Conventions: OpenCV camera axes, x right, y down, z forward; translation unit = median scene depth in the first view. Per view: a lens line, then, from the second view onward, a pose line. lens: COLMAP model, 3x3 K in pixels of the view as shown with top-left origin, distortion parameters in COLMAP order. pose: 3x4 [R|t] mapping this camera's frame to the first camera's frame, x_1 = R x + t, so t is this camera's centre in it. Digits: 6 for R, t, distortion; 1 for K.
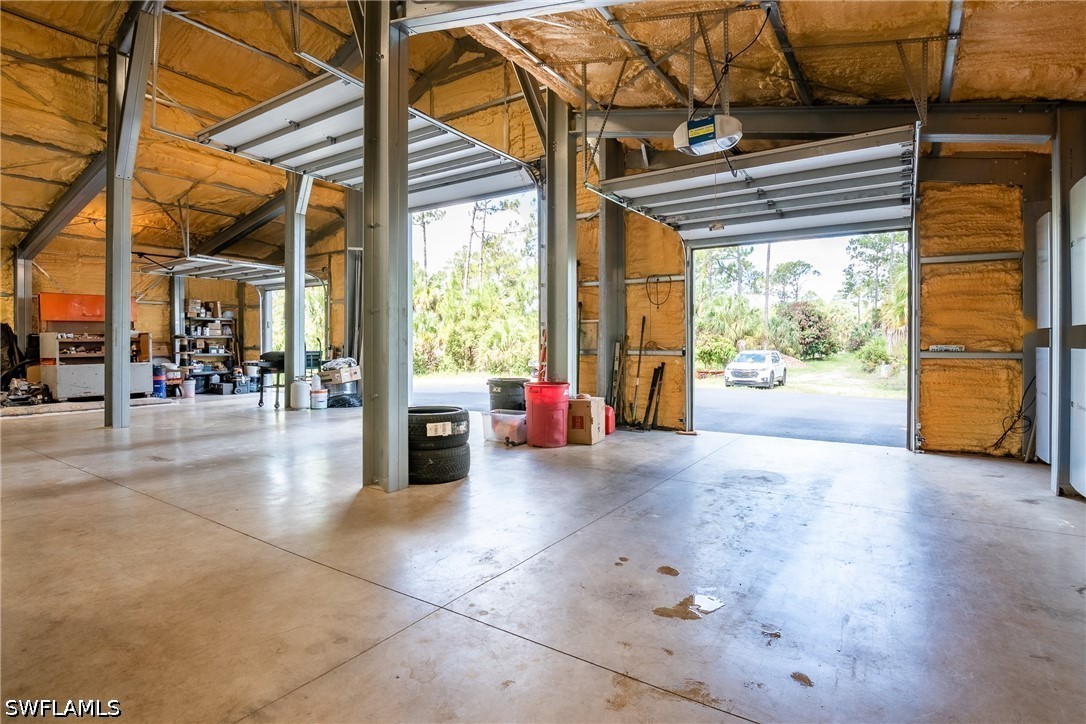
lens RADIAL K [[524.6, 0, 557.2], [0, 524.6, 344.8], [0, 0, 1]] dist [-0.004356, -0.001189]
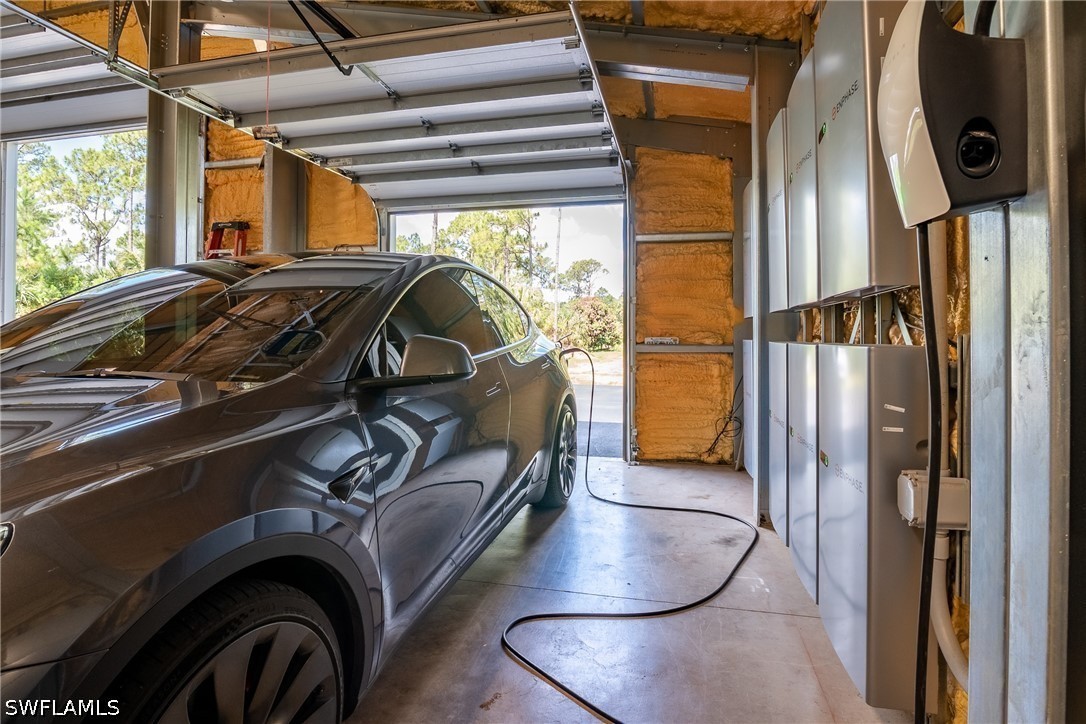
lens RADIAL K [[524.6, 0, 538.2], [0, 524.6, 327.5], [0, 0, 1]] dist [-0.004356, -0.001189]
pose [[0.946774, 0.007160, 0.321821, 0.250035], [-0.001705, 0.999850, -0.017230, 0.000024], [-0.321896, 0.015764, 0.946644, 0.226365]]
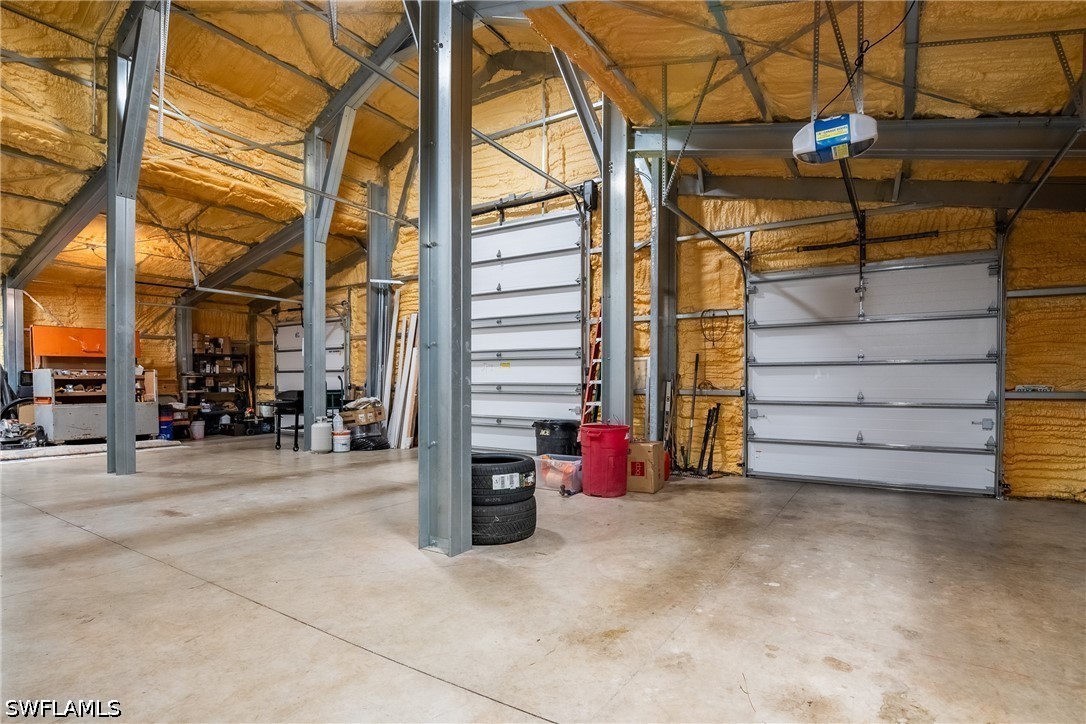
lens RADIAL K [[524.6, 0, 584.6], [0, 524.6, 390.7], [0, 0, 1]] dist [-0.004356, -0.001189]
pose [[0.999517, 0.001272, 0.031064, -0.079360], [-0.001684, 0.999911, 0.013269, -0.000158], [-0.031045, -0.013315, 0.999429, 0.084566]]
